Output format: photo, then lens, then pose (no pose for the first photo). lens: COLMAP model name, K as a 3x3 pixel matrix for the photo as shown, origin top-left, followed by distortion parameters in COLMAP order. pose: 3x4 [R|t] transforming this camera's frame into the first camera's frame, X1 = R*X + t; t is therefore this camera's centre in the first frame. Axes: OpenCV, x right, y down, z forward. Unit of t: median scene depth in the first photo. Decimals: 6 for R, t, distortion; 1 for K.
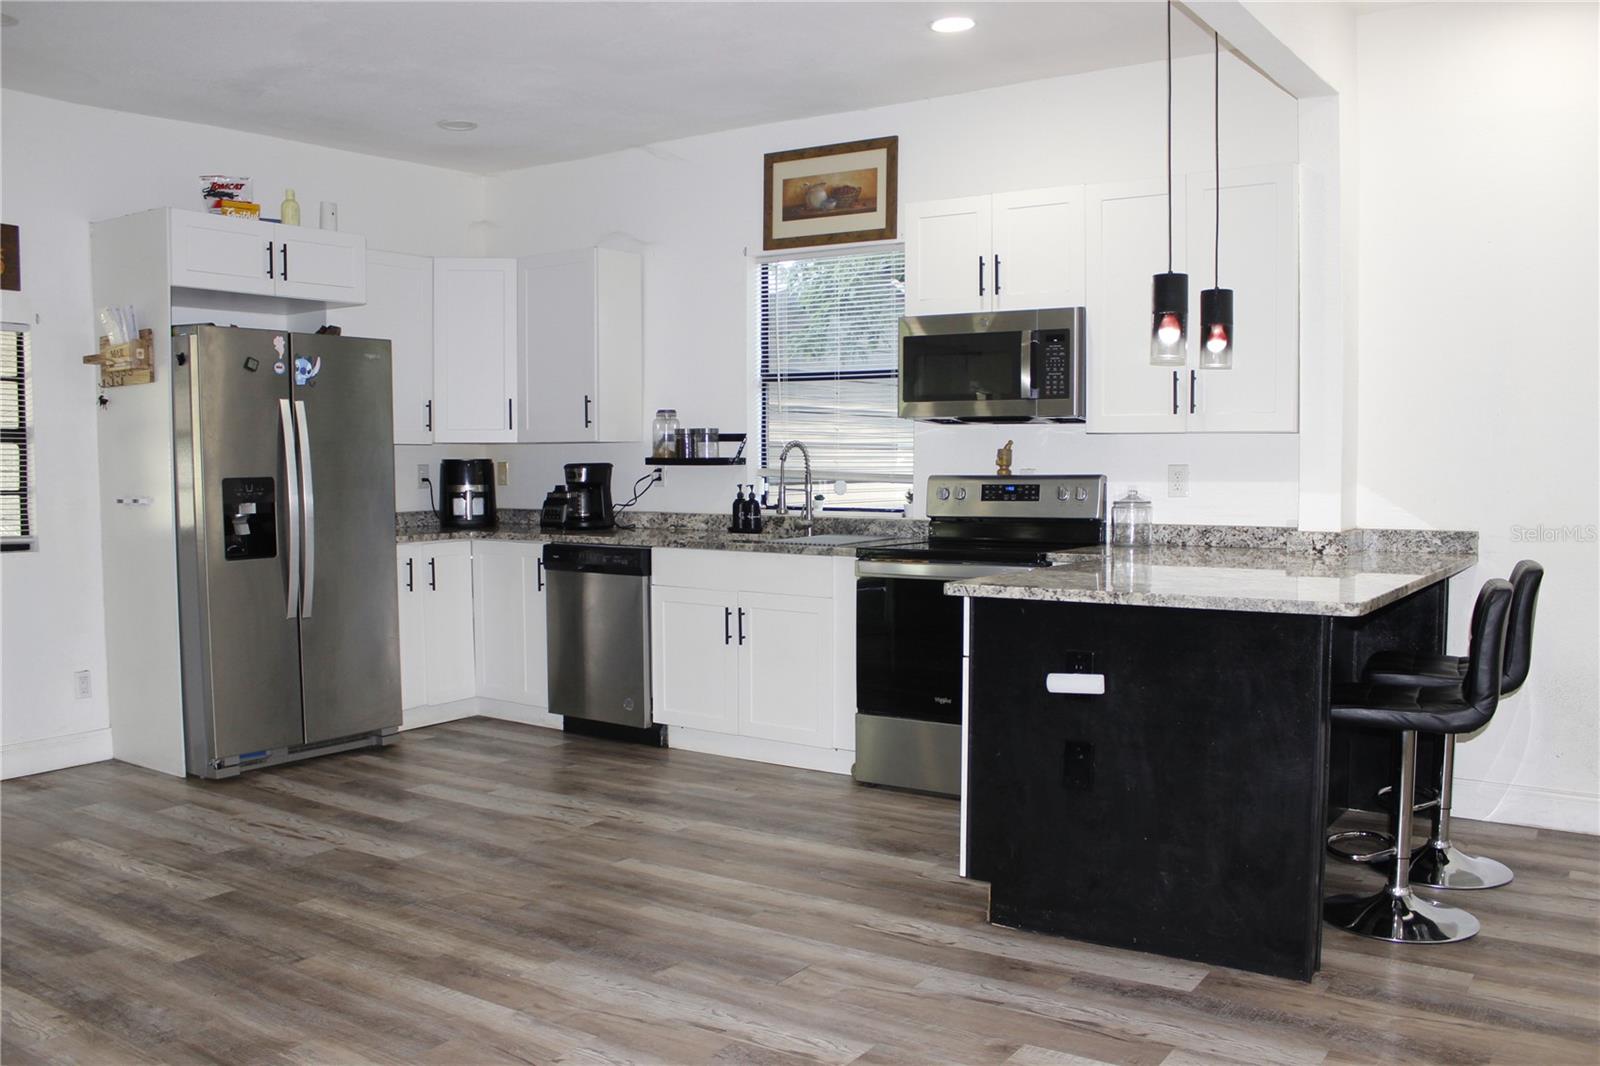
lens RADIAL K [[1335.8, 0, 791.7], [0, 1335.8, 565.2], [0, 0, 1]] dist [-0.163516, 0.141437]
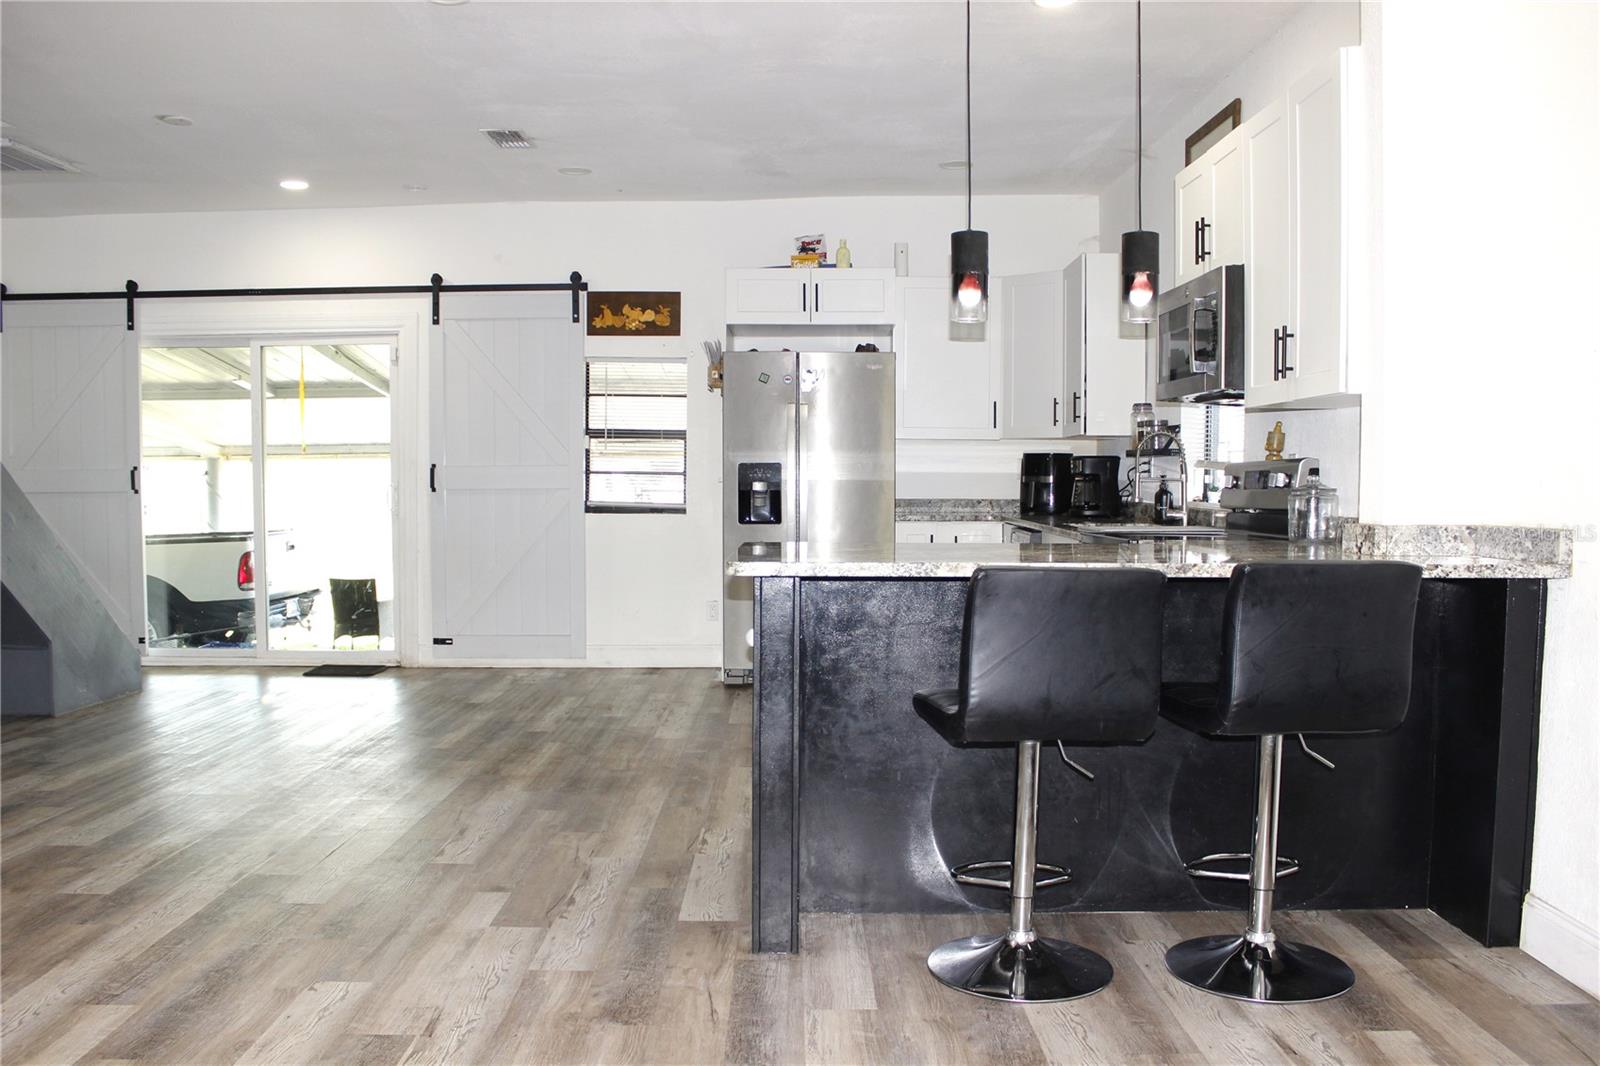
lens RADIAL K [[1313.8, 0, 802.6], [0, 1313.8, 551.6], [0, 0, 1]] dist [-0.161436, 0.114373]
pose [[0.573174, 0.050397, -0.817882, 0.683566], [-0.069003, 0.997530, 0.013109, 0.002661], [0.816523, 0.048923, 0.575236, 0.255600]]
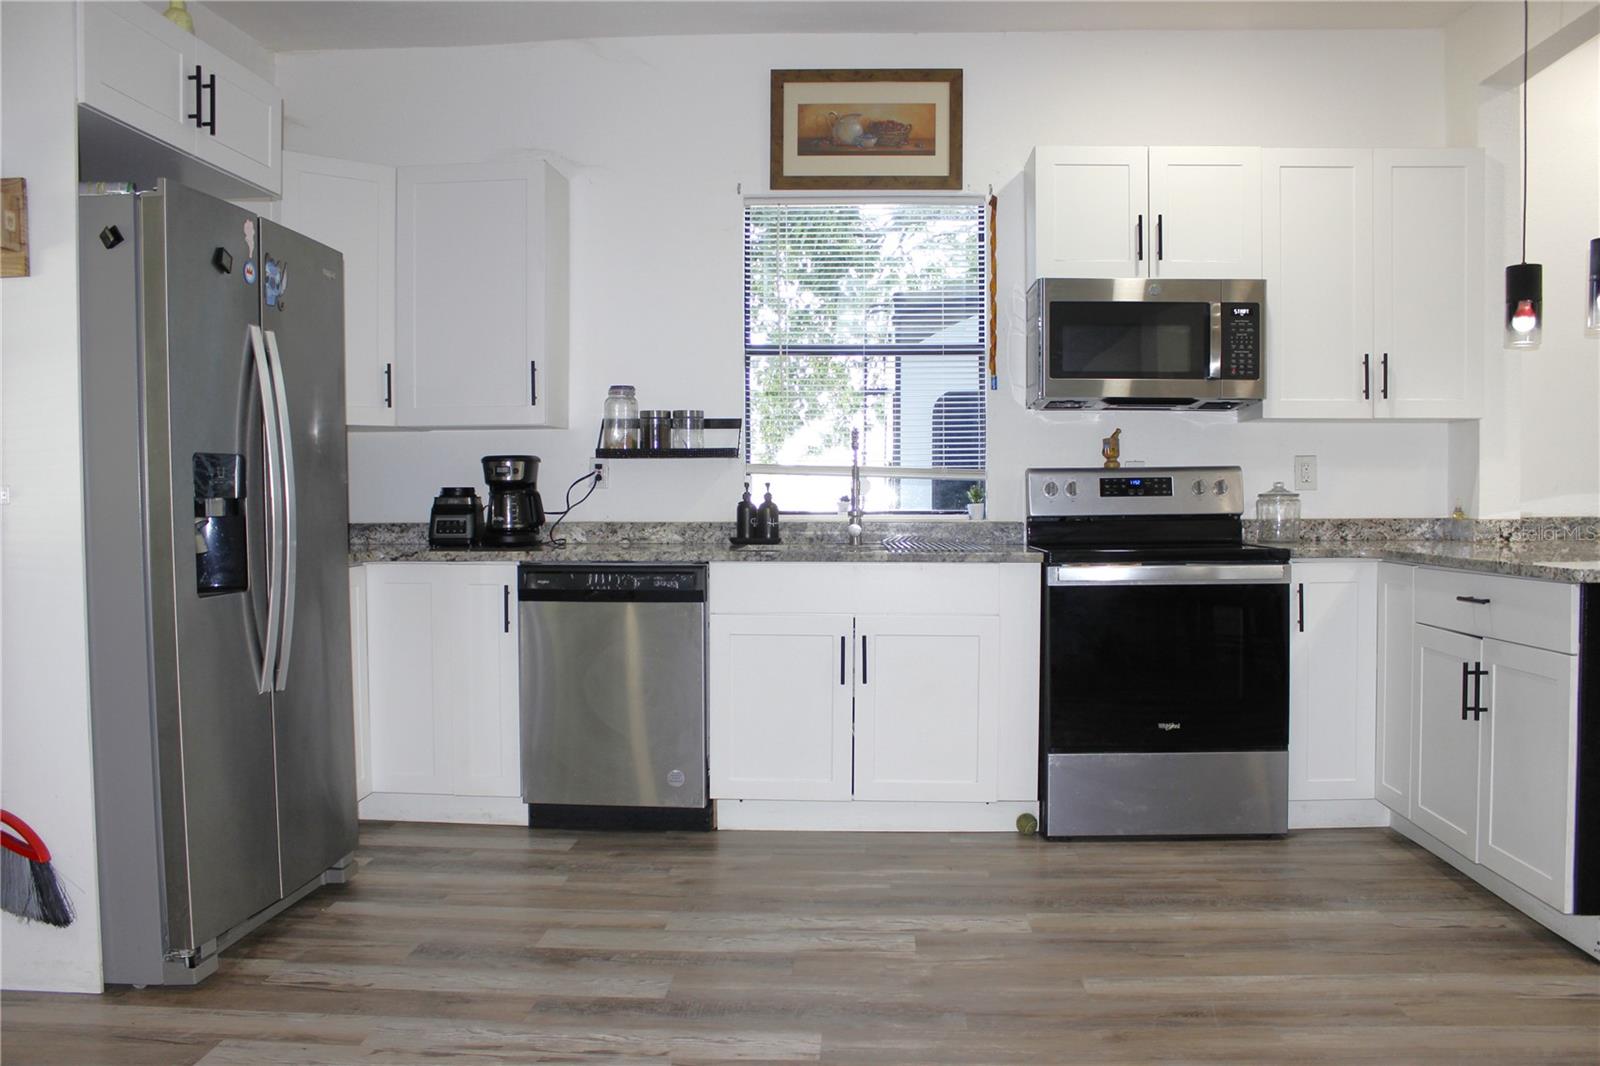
lens RADIAL K [[1335.8, 0, 791.7], [0, 1335.8, 565.2], [0, 0, 1]] dist [-0.163516, 0.141437]
pose [[0.859191, -0.027624, 0.510908, -0.472367], [0.042363, 0.998954, -0.017230, 0.002781], [-0.509898, 0.036447, 0.859463, 0.357677]]
